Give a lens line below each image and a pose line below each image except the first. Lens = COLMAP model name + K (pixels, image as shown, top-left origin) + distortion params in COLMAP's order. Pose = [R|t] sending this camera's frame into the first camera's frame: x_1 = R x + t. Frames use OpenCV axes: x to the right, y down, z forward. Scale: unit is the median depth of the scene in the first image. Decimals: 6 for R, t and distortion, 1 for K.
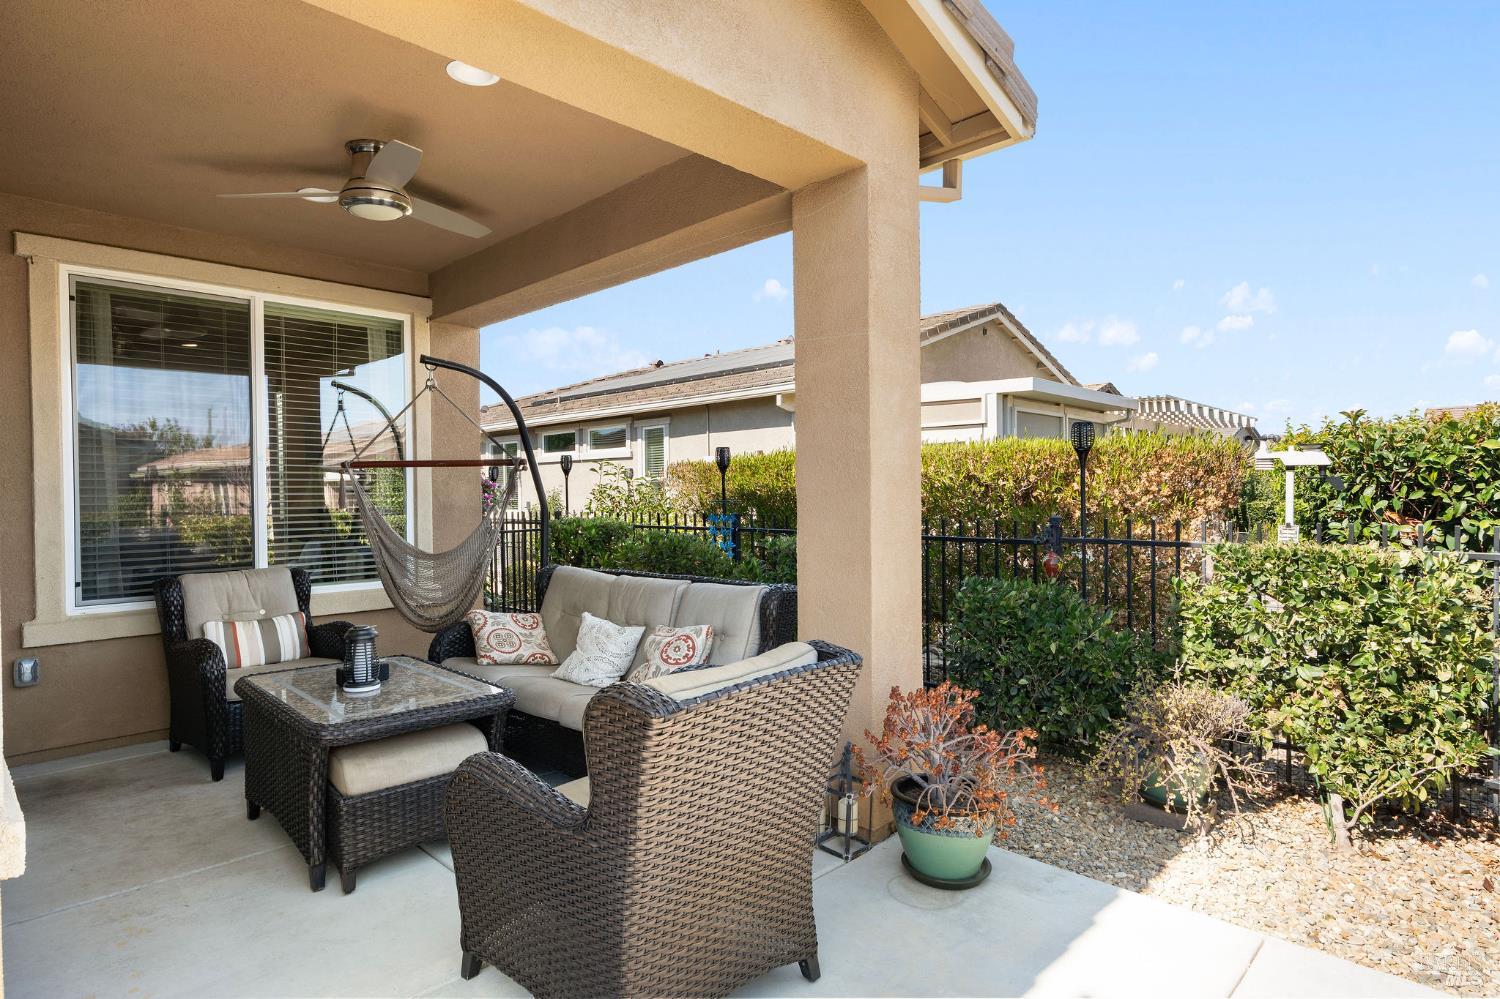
lens RADIAL K [[799.3, 0, 750.0], [0, 799.3, 499.5], [0, 0, 1]] dist [-0.003688, -0.000624]
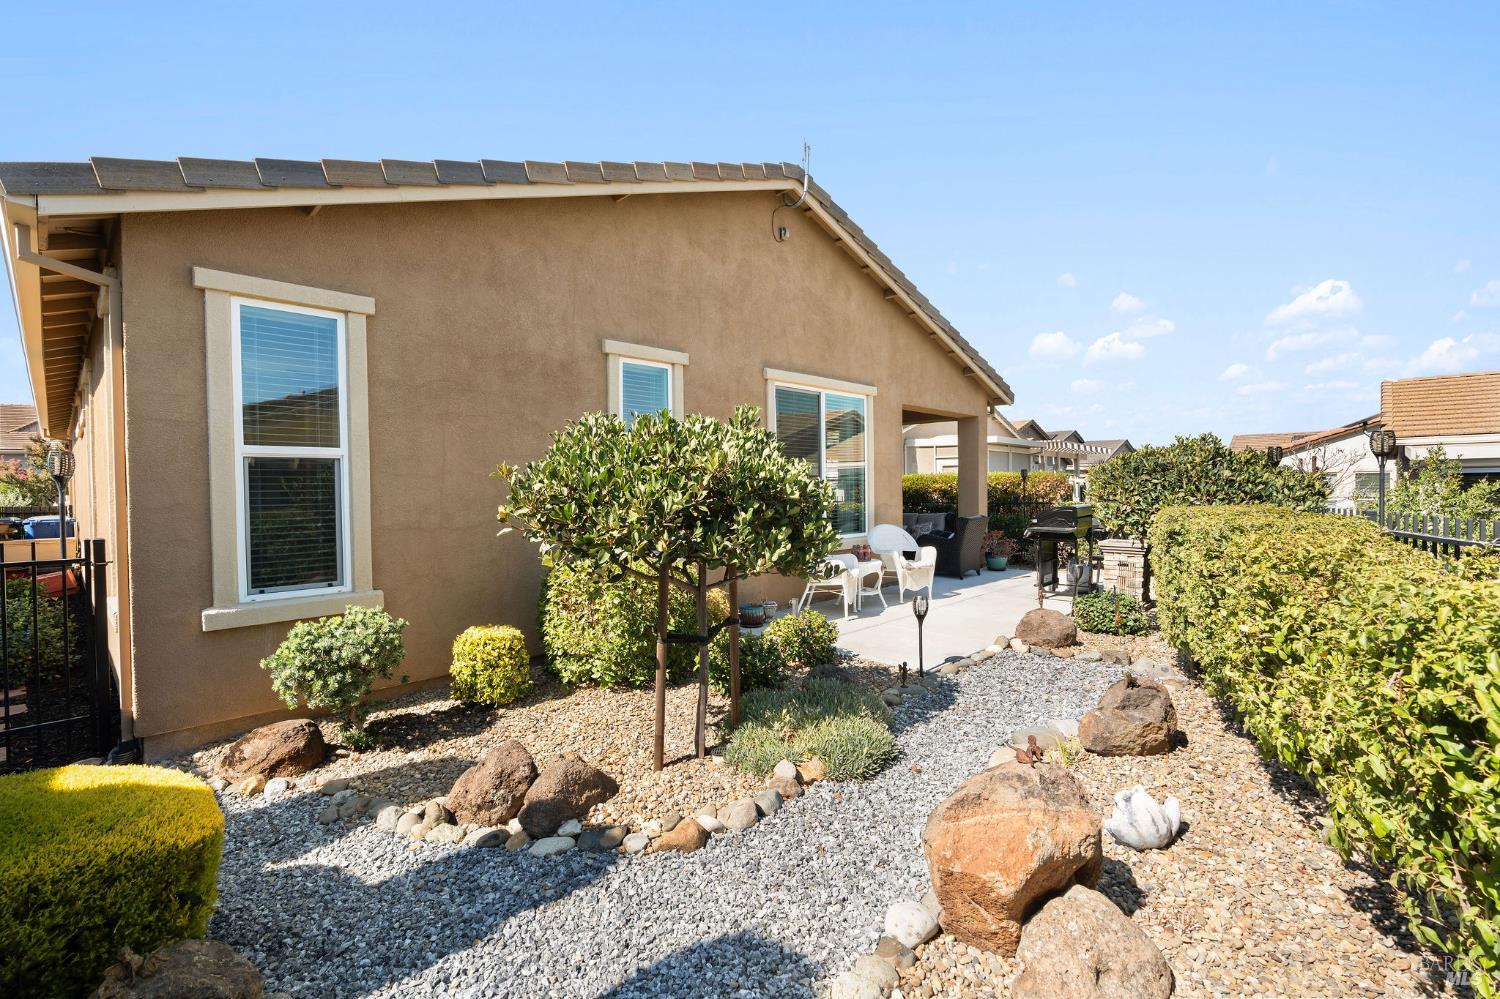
lens RADIAL K [[680.0, 0, 750.0], [0, 680.0, 499.5], [0, 0, 1]] dist [0.000043, 0.000364]
pose [[0.999665, -0.000223, 0.025863, -0.779311], [0.000065, 0.999981, 0.006133, 0.015876], [-0.025864, -0.006130, 0.999647, -1.765448]]
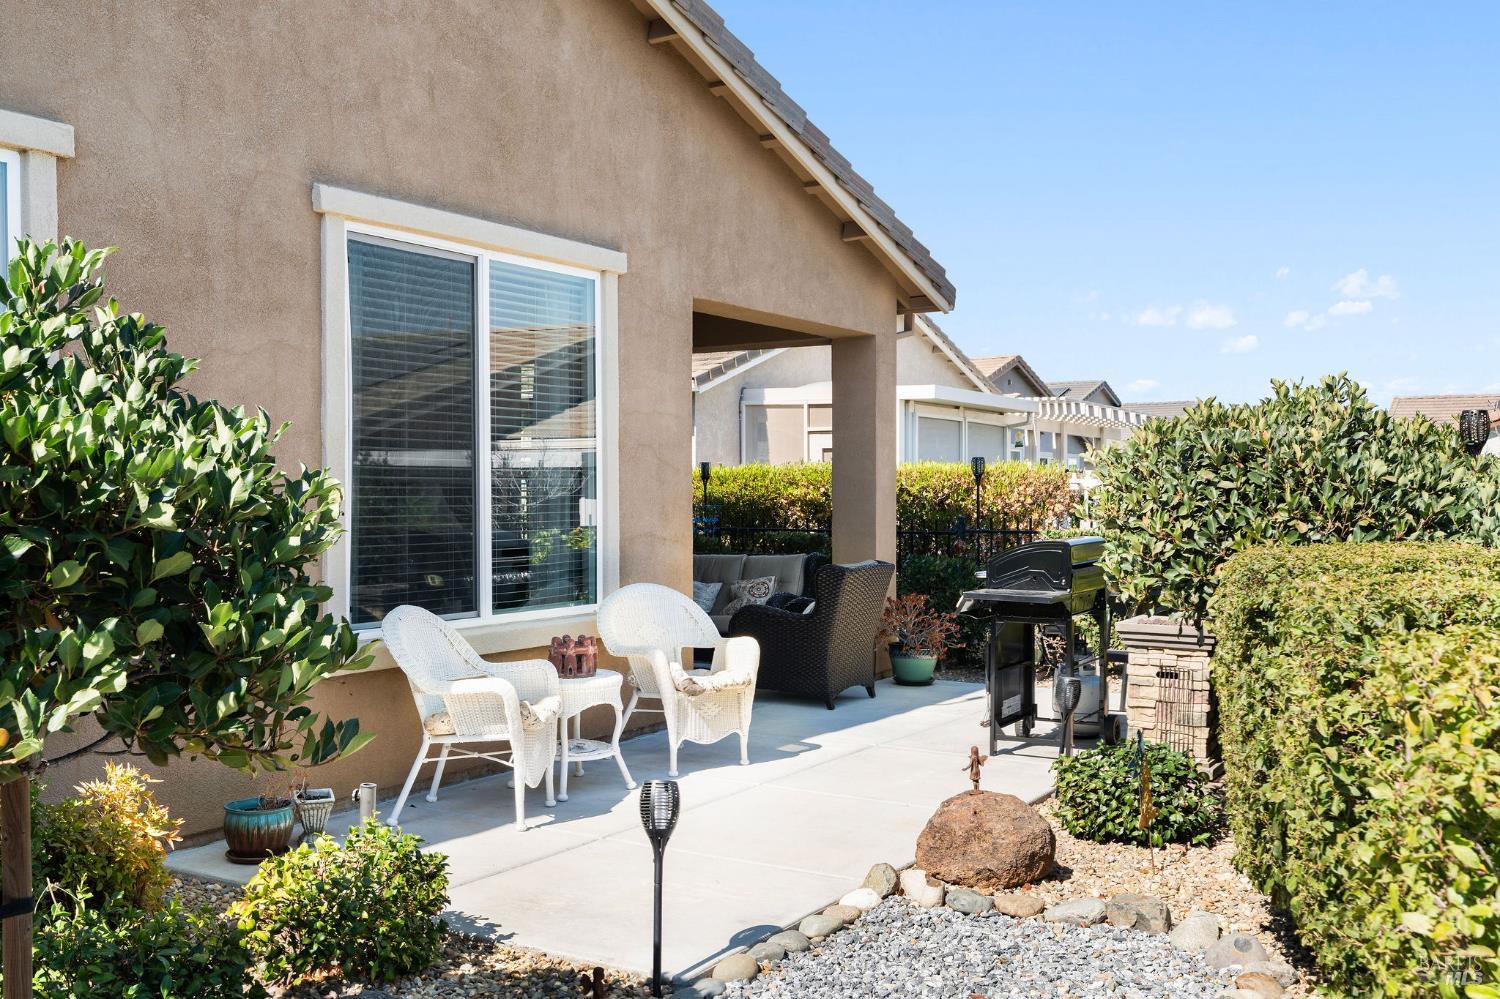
lens RADIAL K [[1480.5, 0, 747.0], [0, 1480.5, 502.8], [0, 0, 1]] dist [0.024439, -0.015826]
pose [[0.972867, 0.006369, 0.231279, -0.639247], [-0.005102, 0.999969, -0.006075, 0.013184], [-0.231310, 0.004730, 0.972869, -1.581715]]
